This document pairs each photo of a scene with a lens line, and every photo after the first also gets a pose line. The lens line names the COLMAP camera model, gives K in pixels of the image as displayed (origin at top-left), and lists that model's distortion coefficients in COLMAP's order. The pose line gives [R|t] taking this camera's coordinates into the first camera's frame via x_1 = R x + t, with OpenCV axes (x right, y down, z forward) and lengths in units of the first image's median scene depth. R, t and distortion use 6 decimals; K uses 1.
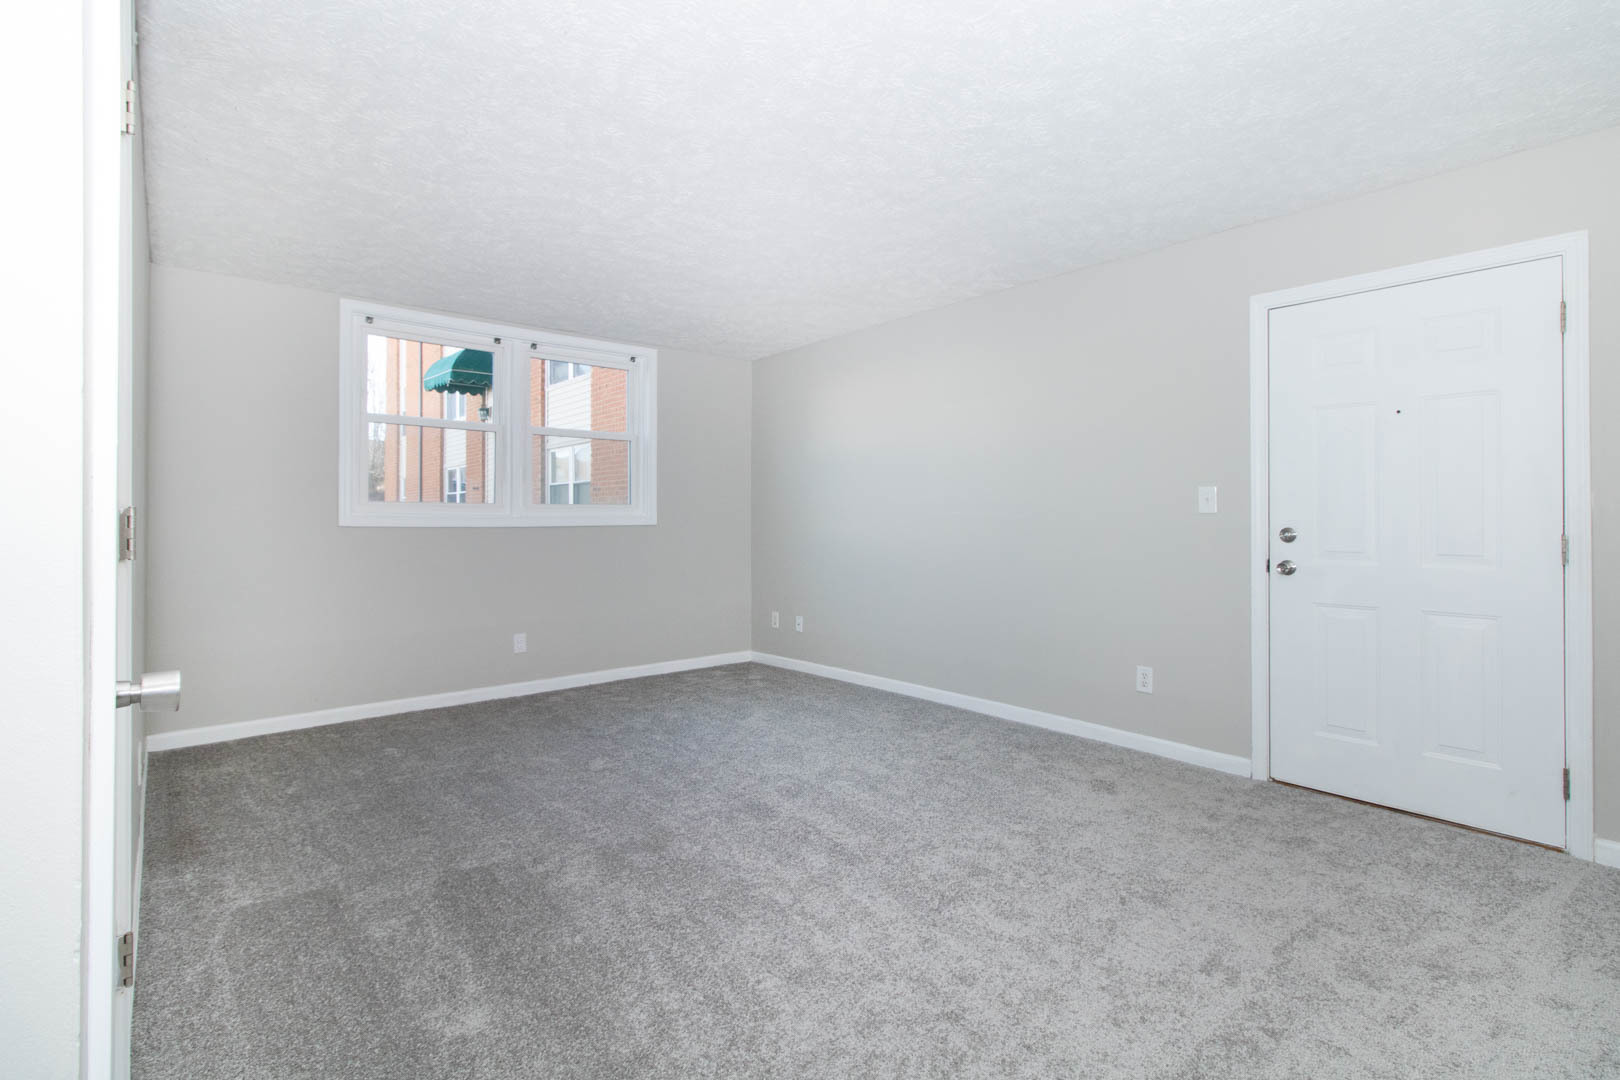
lens RADIAL K [[759.0, 0, 830.7], [0, 759.0, 511.6], [0, 0, 1]] dist [0.001988, 0.000948]
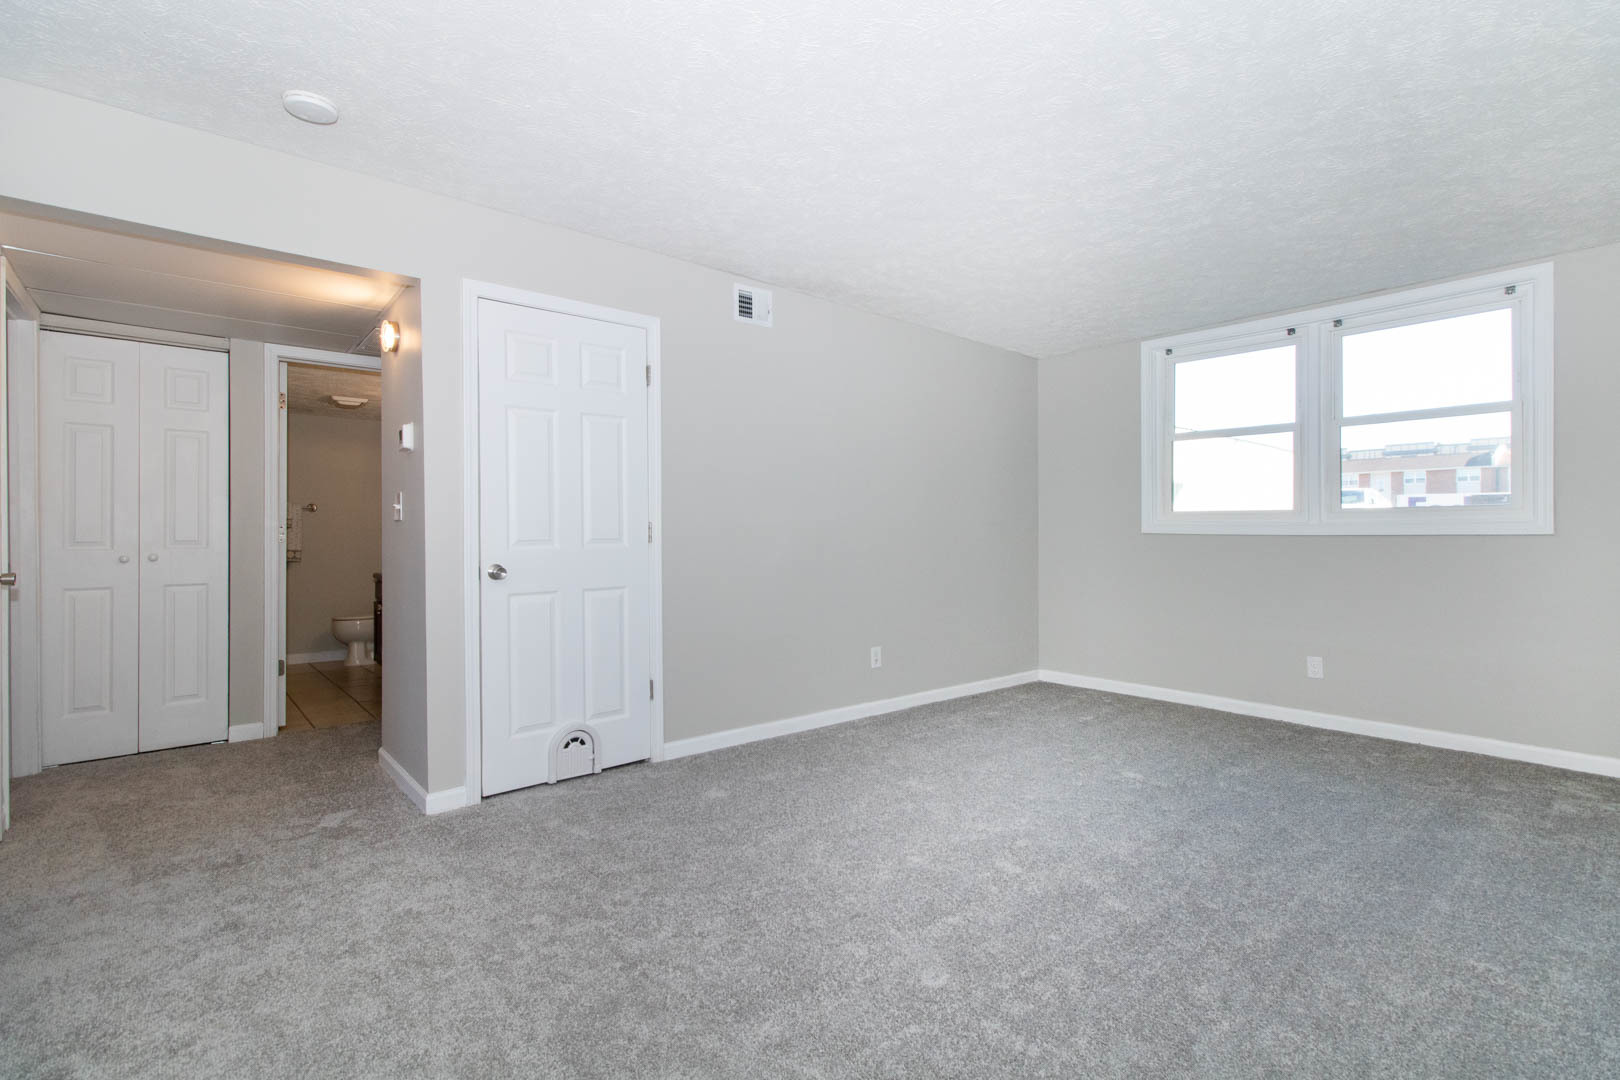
lens RADIAL K [[753.1, 0, 819.7], [0, 753.1, 533.4], [0, 0, 1]] dist [0.002141, -0.000069]
pose [[-0.004586, 0.005238, -0.999976, 0.537372], [0.010818, 0.999928, 0.005188, 0.007783], [0.999931, -0.010794, -0.004642, 0.494711]]
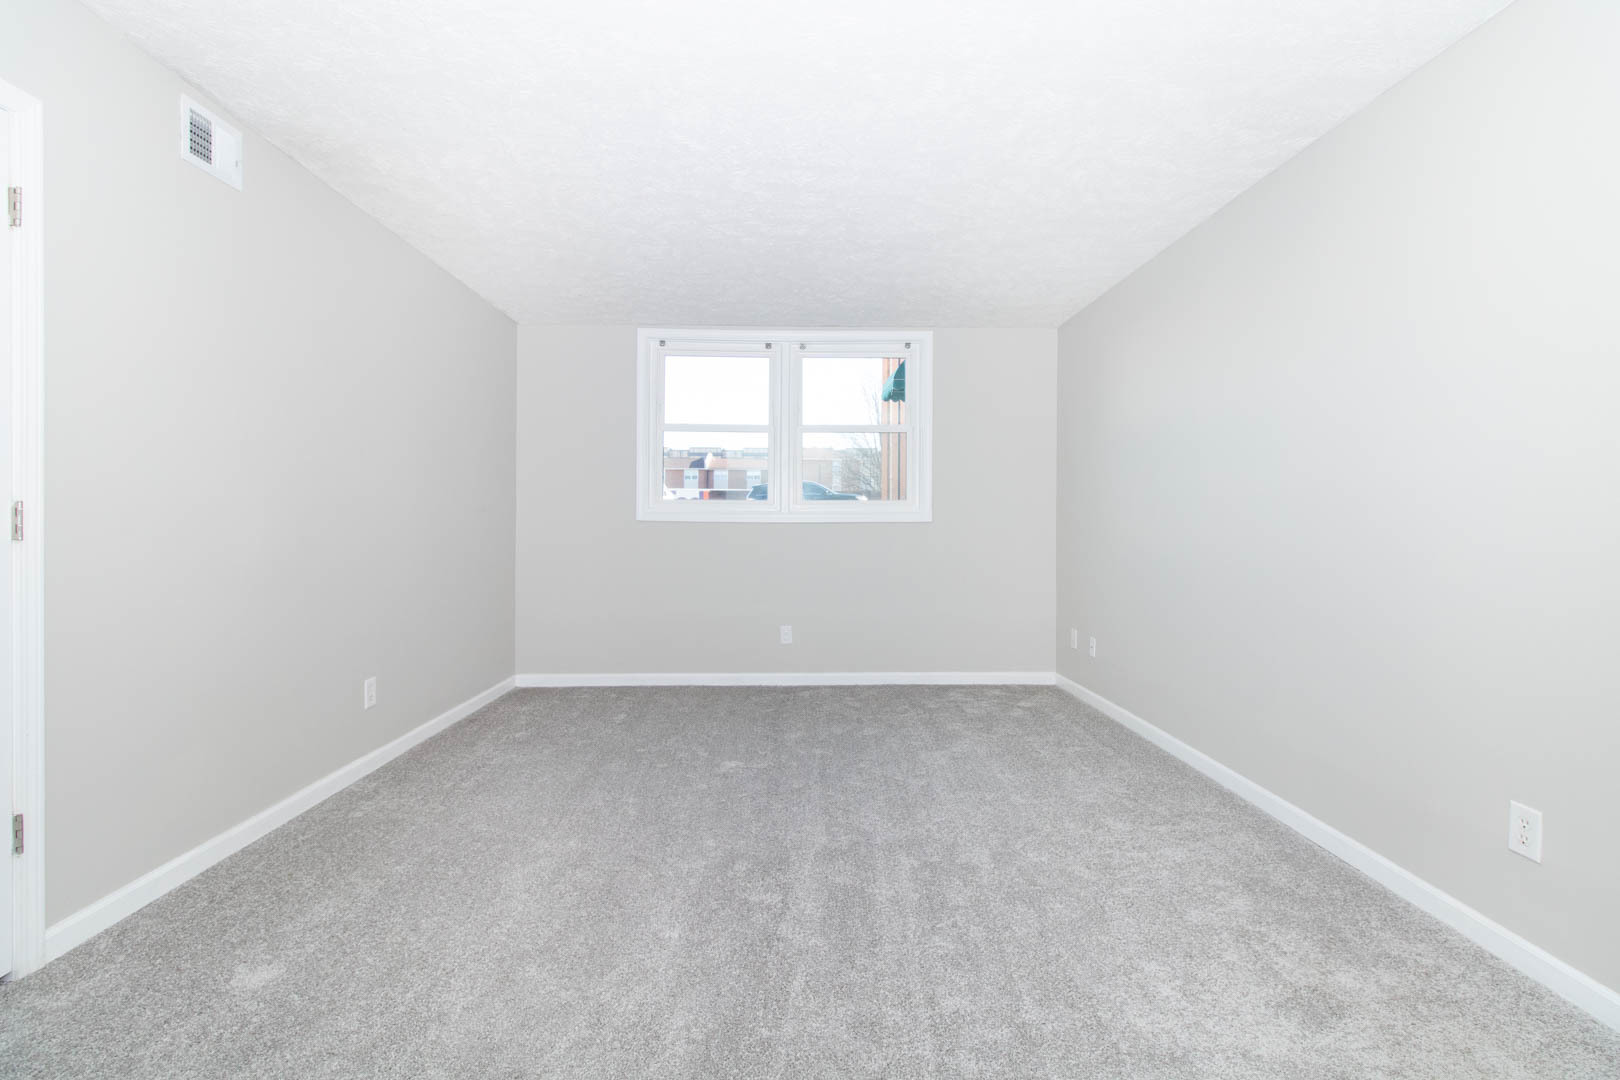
lens RADIAL K [[754.6, 0, 816.8], [0, 754.6, 511.7], [0, 0, 1]] dist [-0.001718, -0.000304]
pose [[0.771799, -0.000660, -0.635866, 0.318551], [0.001954, 0.999997, 0.001334, 0.004447], [0.635863, -0.002272, 0.771799, 0.265989]]
